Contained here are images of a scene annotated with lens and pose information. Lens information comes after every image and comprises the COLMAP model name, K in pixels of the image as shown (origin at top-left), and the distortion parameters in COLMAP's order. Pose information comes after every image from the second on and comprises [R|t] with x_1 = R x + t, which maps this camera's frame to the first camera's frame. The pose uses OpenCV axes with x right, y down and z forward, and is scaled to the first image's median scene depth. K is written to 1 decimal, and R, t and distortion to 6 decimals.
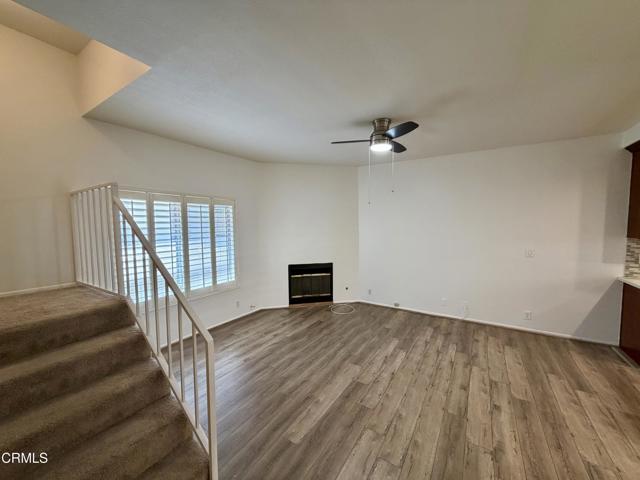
lens RADIAL K [[258.0, 0, 318.3], [0, 258.0, 240.6], [0, 0, 1]] dist [-0.001801, -0.000199]
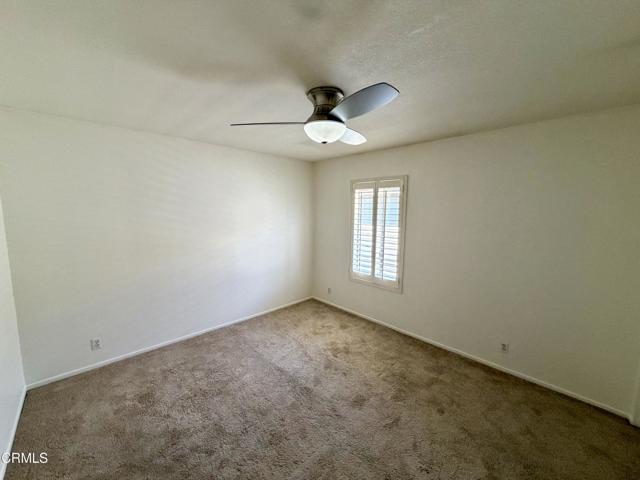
lens RADIAL K [[258.0, 0, 318.3], [0, 258.0, 240.6], [0, 0, 1]] dist [-0.001801, -0.000199]
pose [[-0.264893, 0.130417, -0.955418, 0.533003], [-0.072876, 0.985270, 0.154697, -0.083999], [0.961520, 0.110605, -0.251487, 1.038807]]
